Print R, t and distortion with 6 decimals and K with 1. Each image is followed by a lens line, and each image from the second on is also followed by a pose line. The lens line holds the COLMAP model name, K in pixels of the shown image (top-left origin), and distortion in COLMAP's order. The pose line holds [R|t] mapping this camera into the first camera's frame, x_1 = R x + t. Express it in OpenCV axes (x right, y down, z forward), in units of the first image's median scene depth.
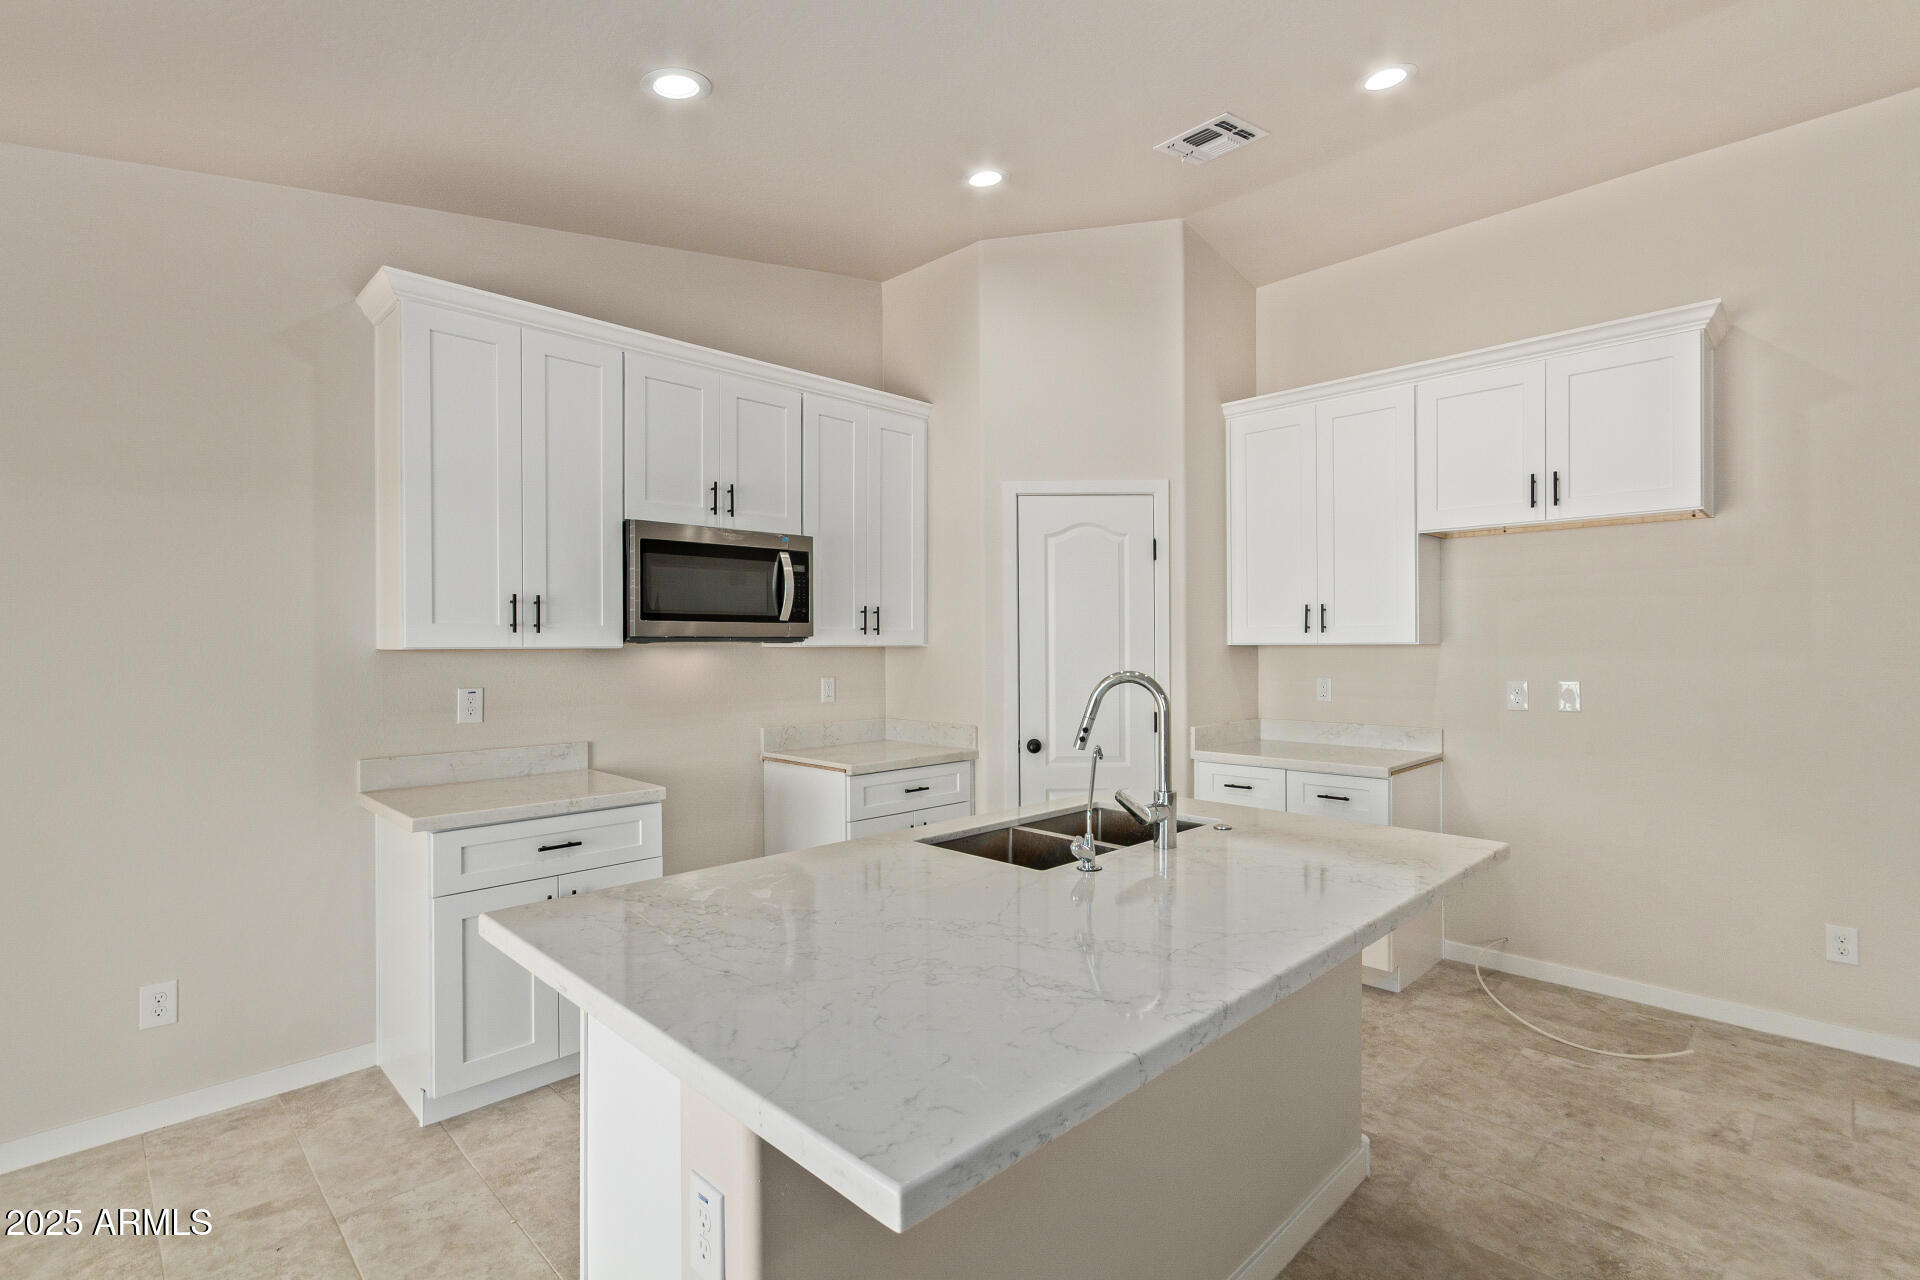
lens RADIAL K [[898.0, 0, 978.3], [0, 898.0, 647.0], [0, 0, 1]] dist [0.005065, -0.000311]
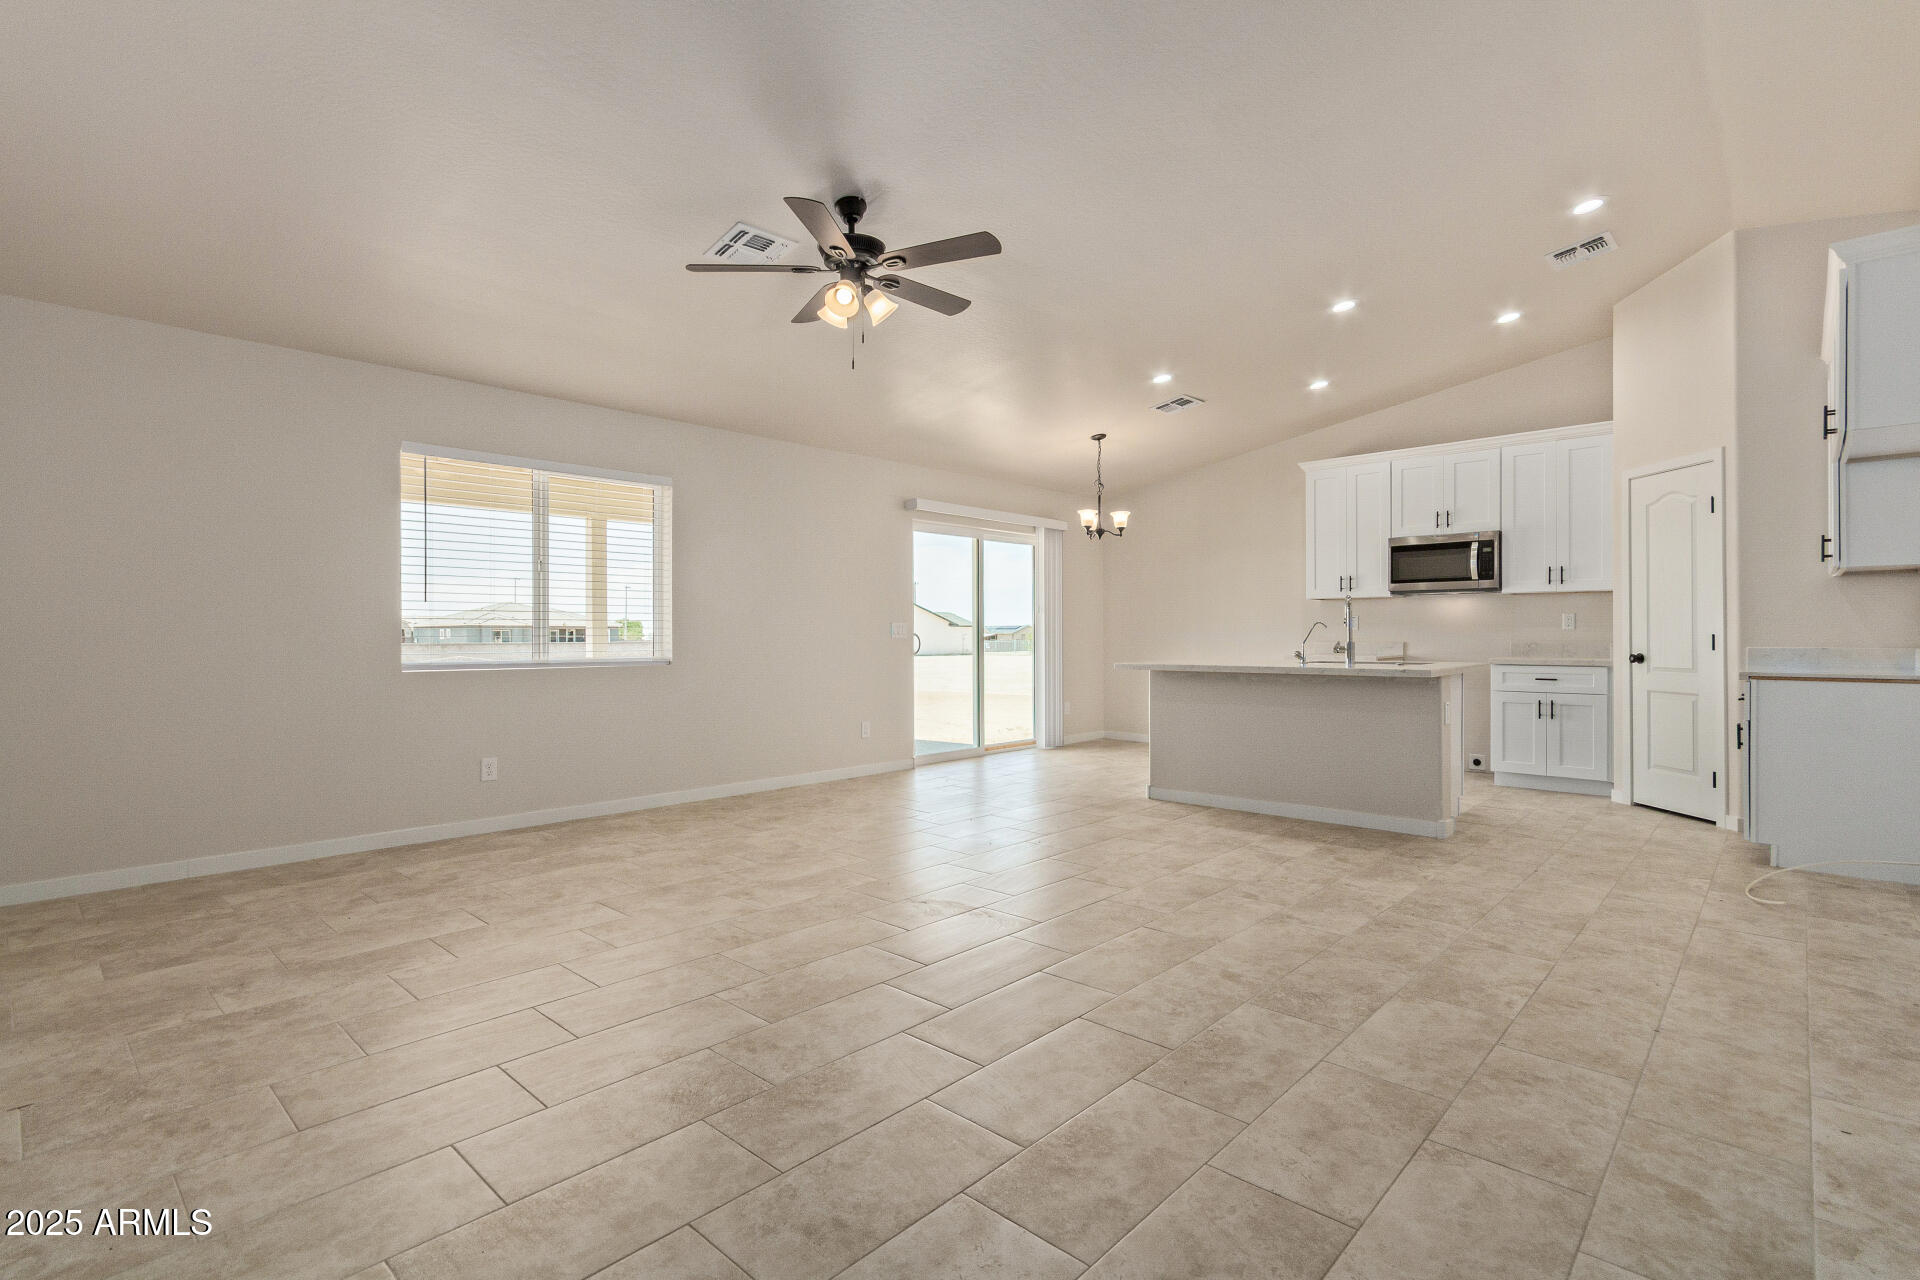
lens RADIAL K [[898.0, 0, 983.3], [0, 898.0, 636.4], [0, 0, 1]] dist [0.005065, -0.000311]
pose [[0.045069, 0.005665, -0.998968, 1.646021], [-0.001079, 0.999984, 0.005622, 0.081147], [0.998983, 0.000825, 0.045075, -0.088492]]
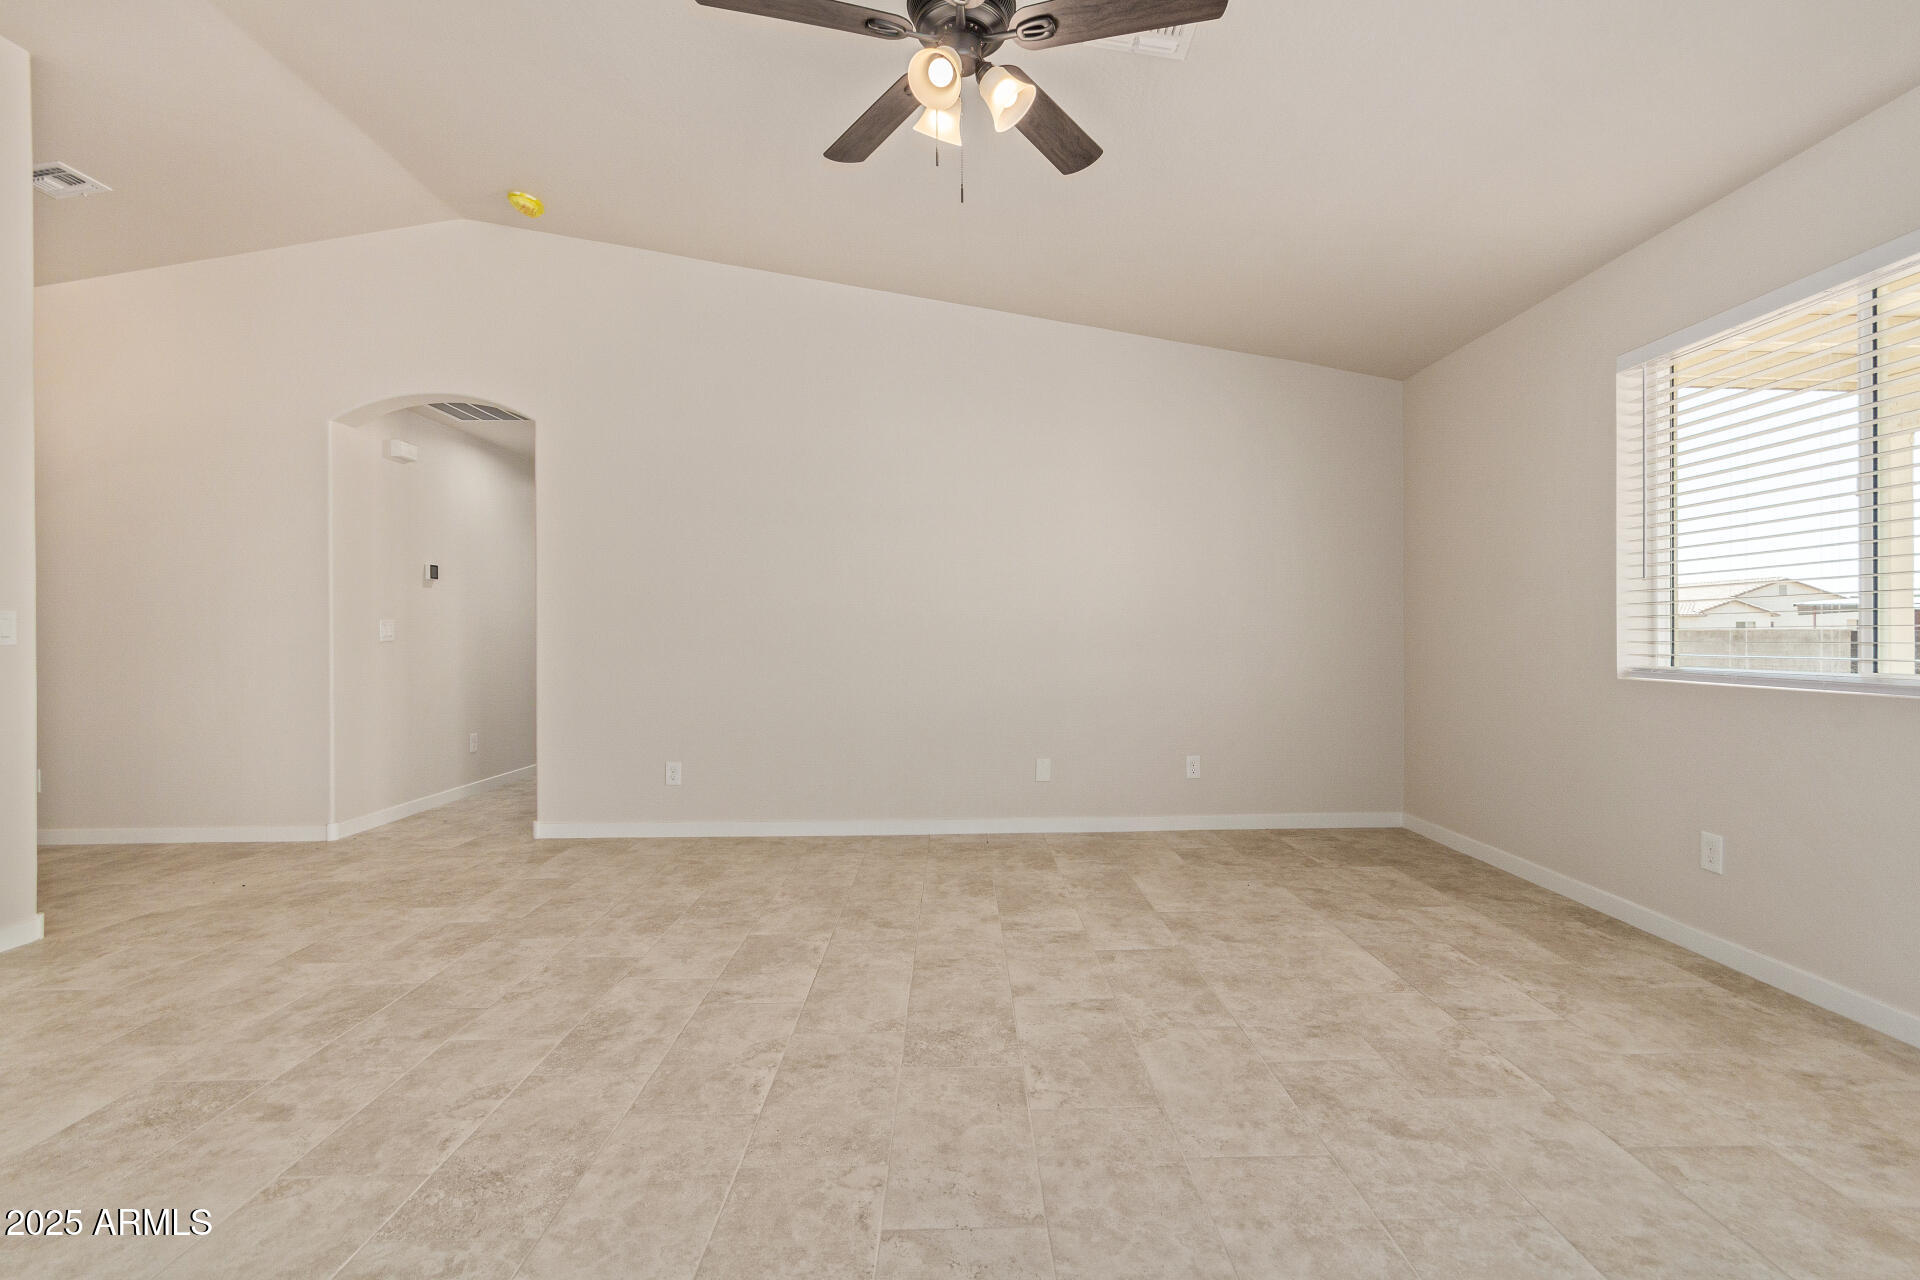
lens RADIAL K [[898.0, 0, 964.1], [0, 898.0, 635.6], [0, 0, 1]] dist [0.005065, -0.000311]
pose [[-0.715214, 0.010881, 0.698821, 0.106987], [0.011750, 0.999925, -0.003544, 0.093239], [-0.698807, 0.005676, -0.715288, 0.280859]]
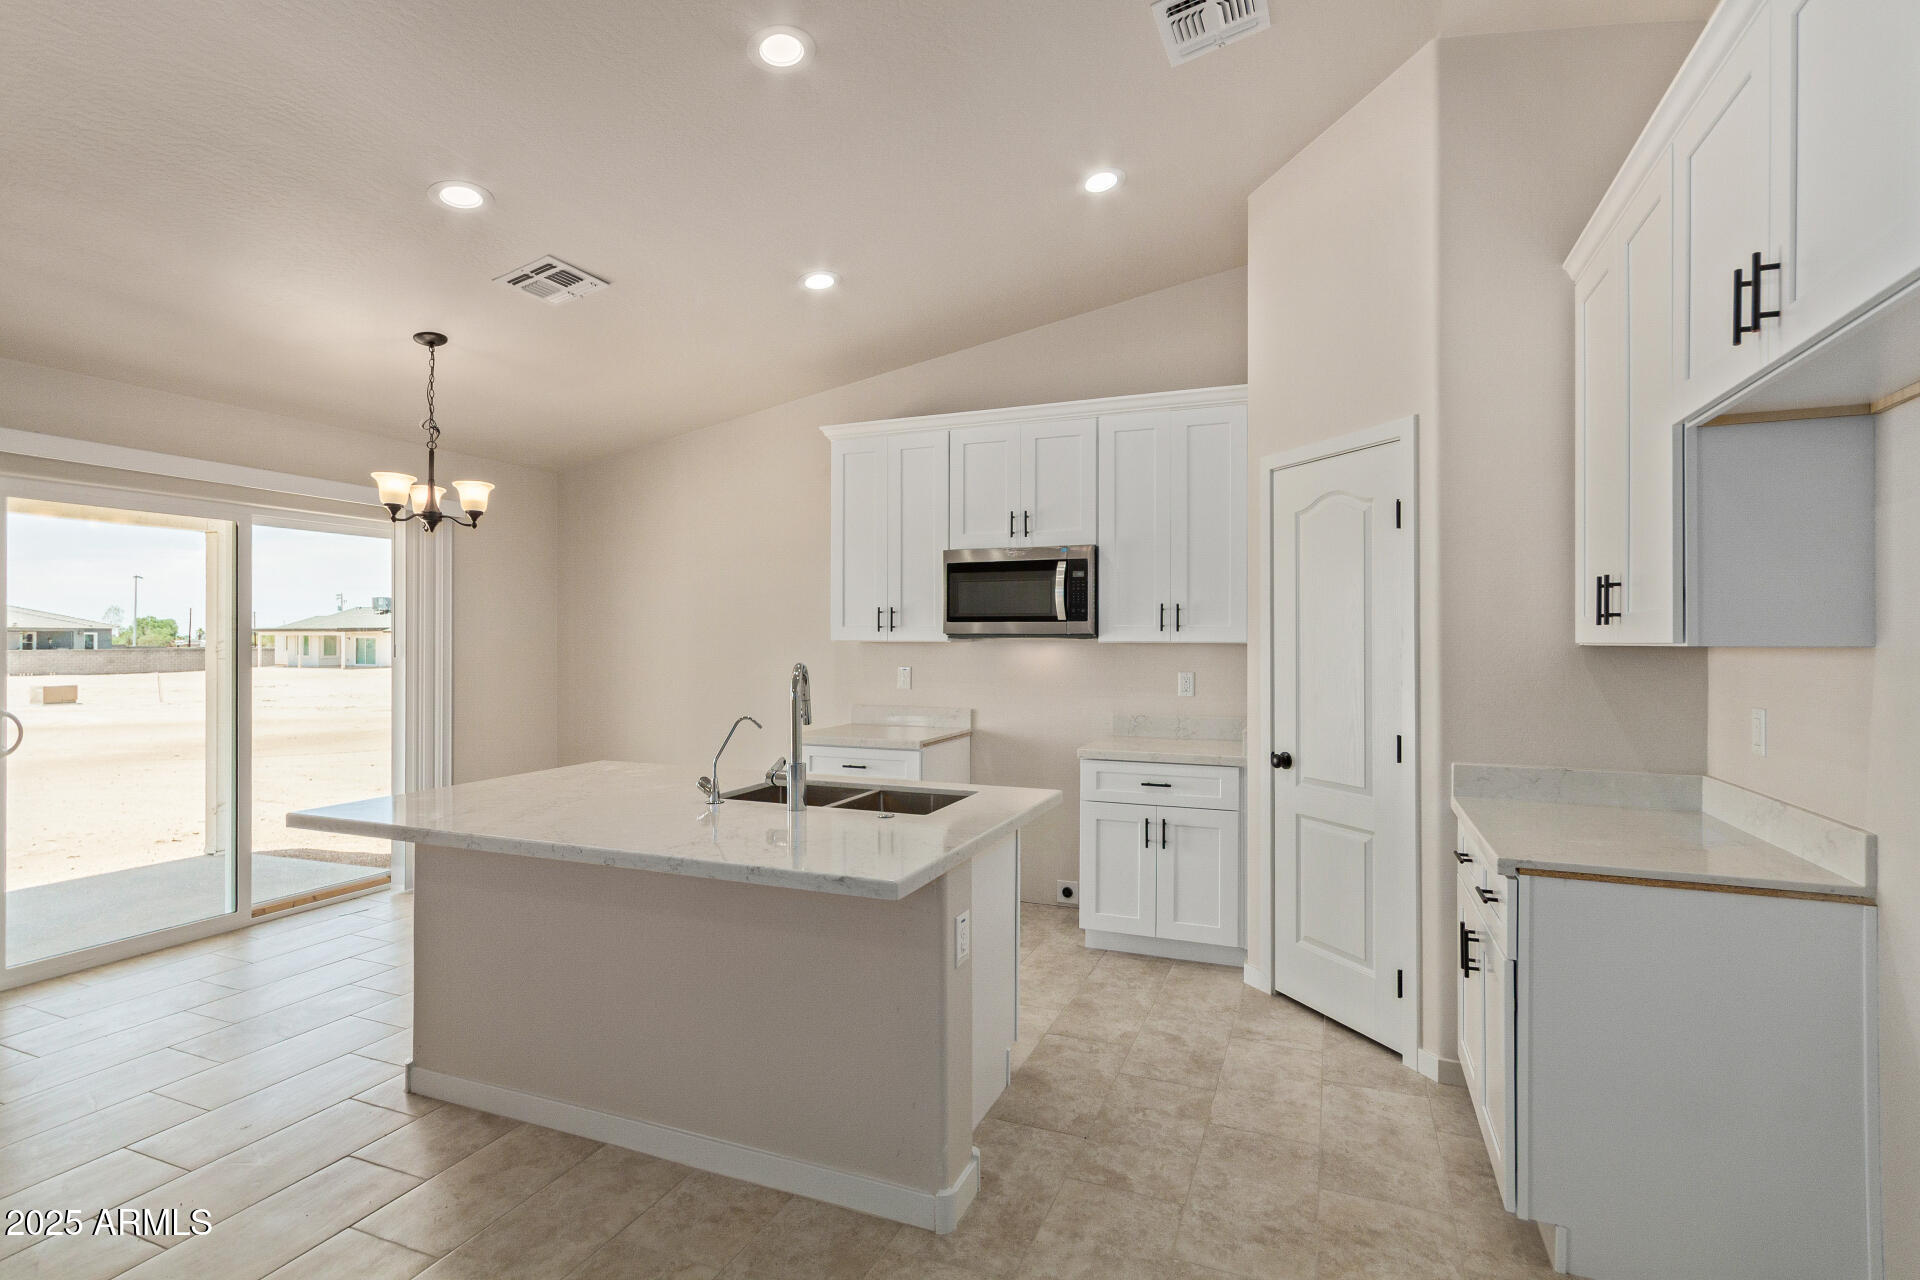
lens RADIAL K [[898.0, 0, 973.3], [0, 898.0, 643.3], [0, 0, 1]] dist [0.005065, -0.000311]
pose [[0.385626, 0.008868, -0.922613, 0.862326], [-0.006981, 0.999953, 0.006694, -0.006364], [0.922629, 0.003859, 0.385669, 0.461934]]
